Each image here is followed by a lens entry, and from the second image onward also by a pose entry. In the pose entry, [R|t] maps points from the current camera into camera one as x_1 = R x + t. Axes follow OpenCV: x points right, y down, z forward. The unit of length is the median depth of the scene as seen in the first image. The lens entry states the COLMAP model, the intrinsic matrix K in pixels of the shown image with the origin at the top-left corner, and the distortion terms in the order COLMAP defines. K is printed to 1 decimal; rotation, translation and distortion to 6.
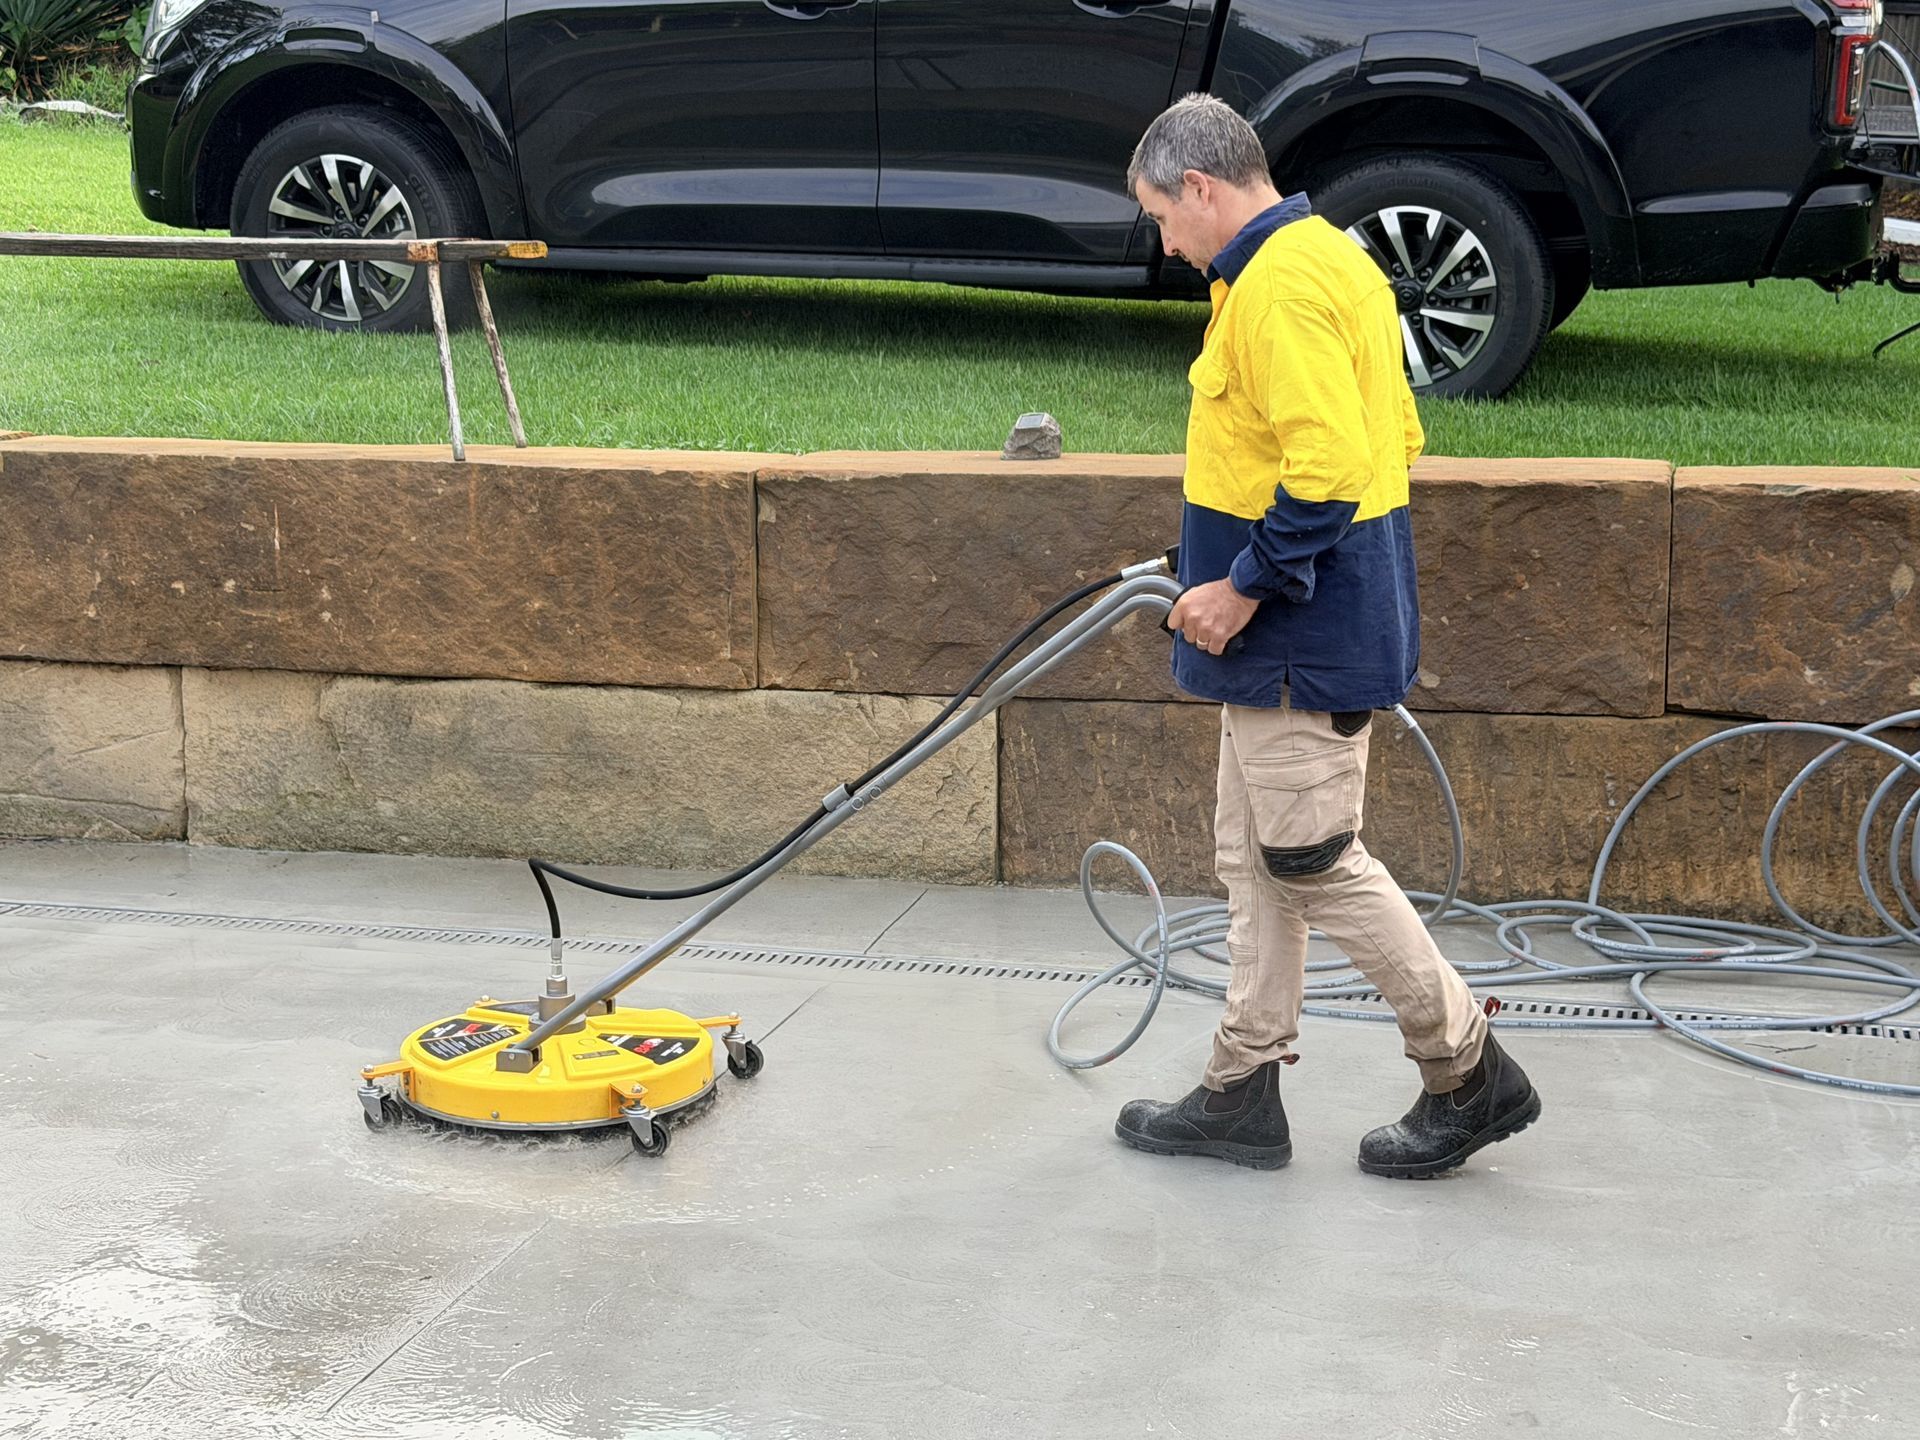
lens RADIAL K [[3108.4, 0, 934.1], [0, 3108.4, 724.8], [0, 0, 1]] dist [0.139464, 0.000000]
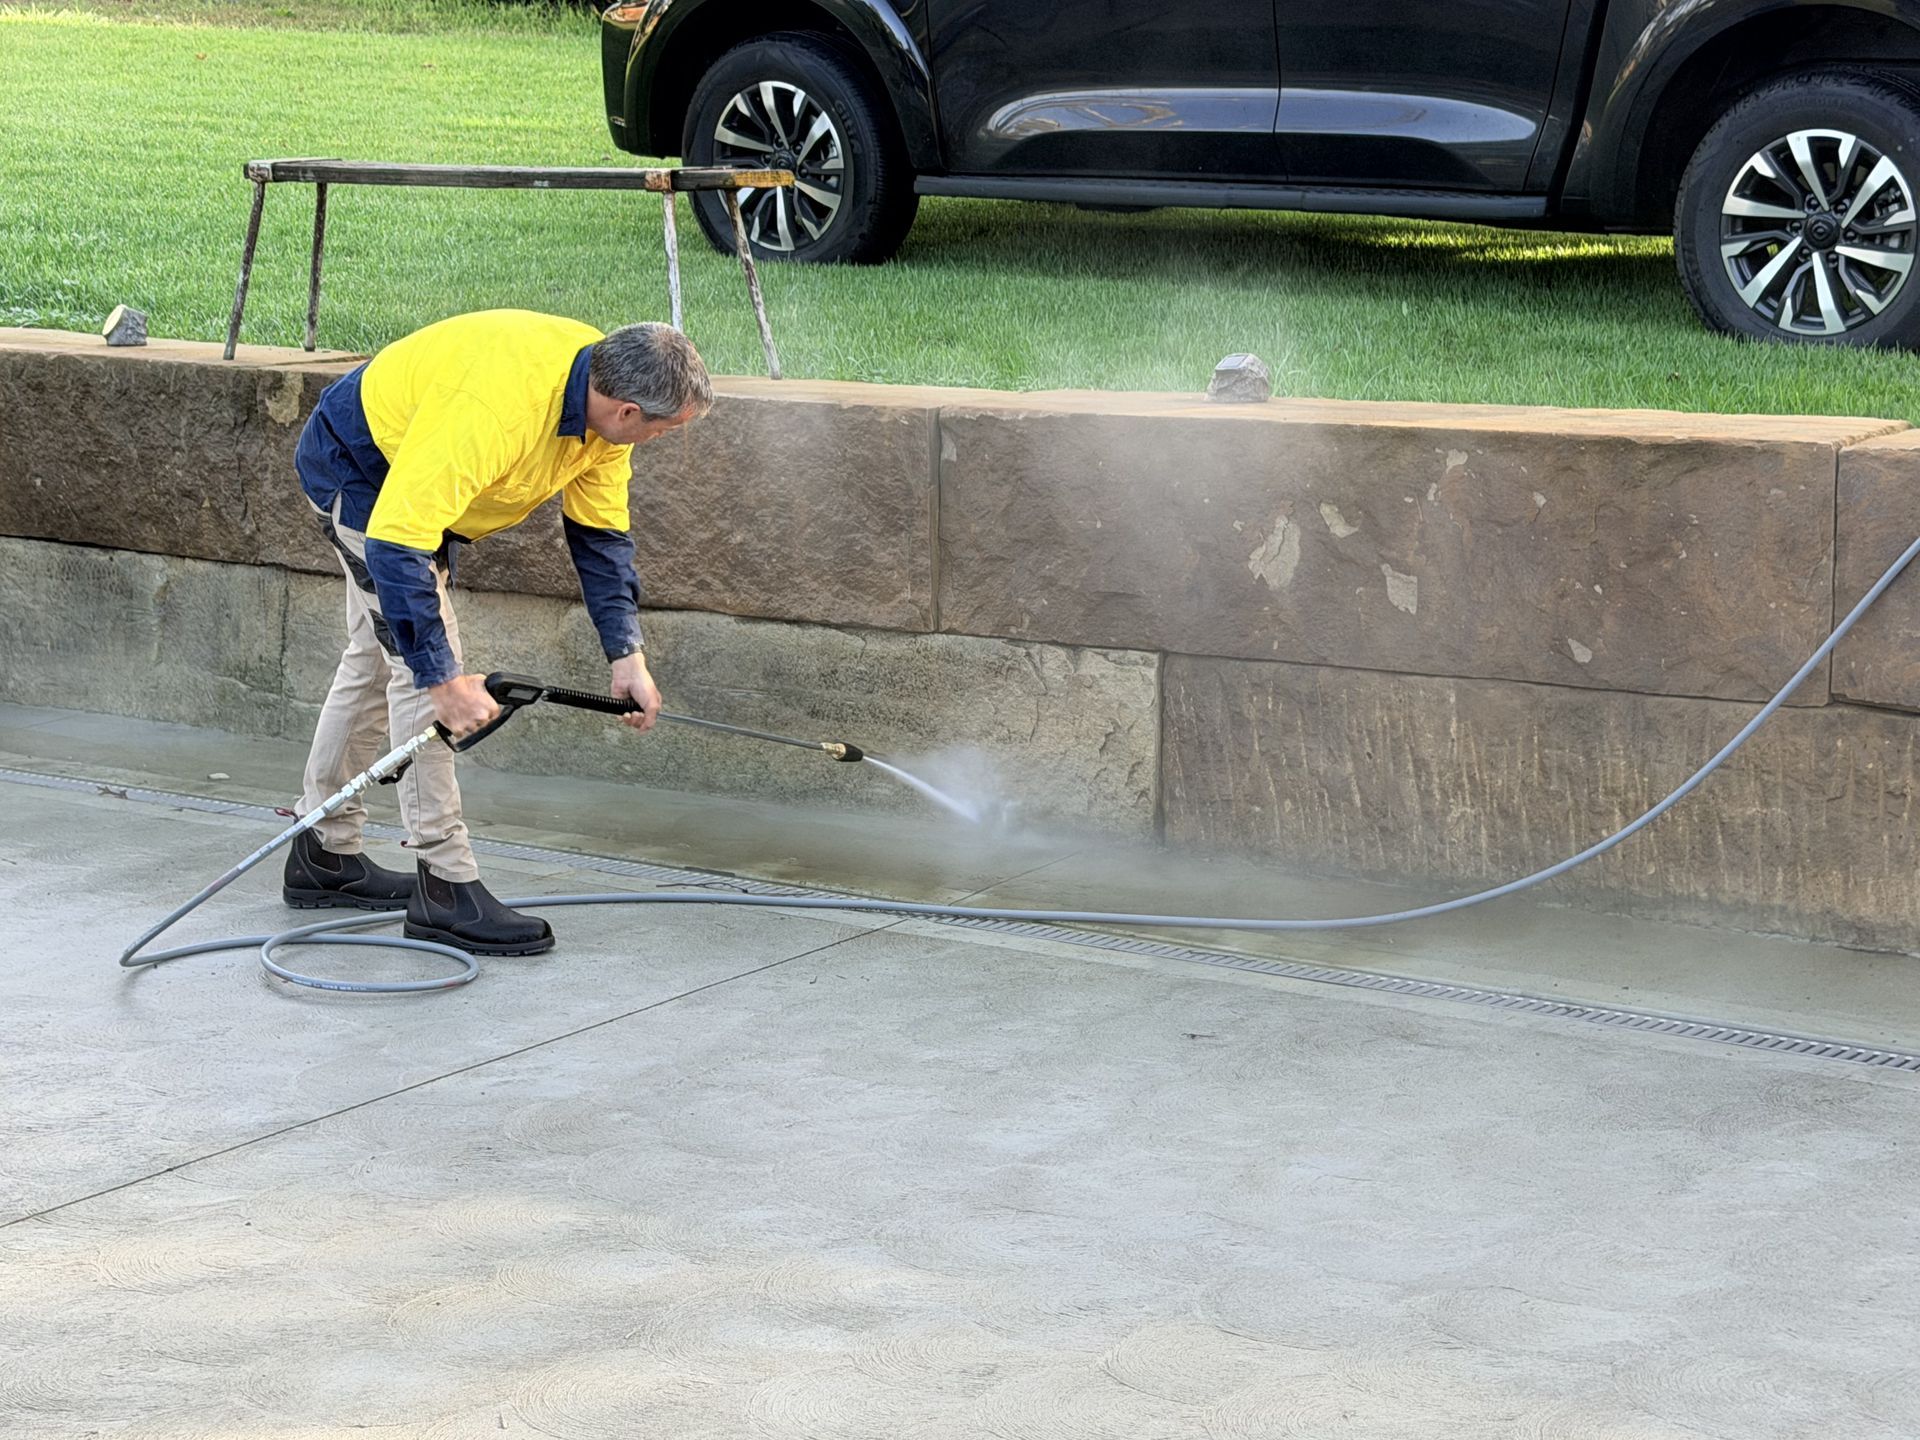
lens RADIAL K [[3493.5, 0, 951.2], [0, 3493.5, 712.8], [0, 0, 1]] dist [0.146462, 0.000000]
pose [[0.944828, 0.053991, -0.323088, 0.297509], [-0.053603, 0.998511, 0.010104, 0.002125], [0.323153, 0.007772, 0.946315, -0.027405]]
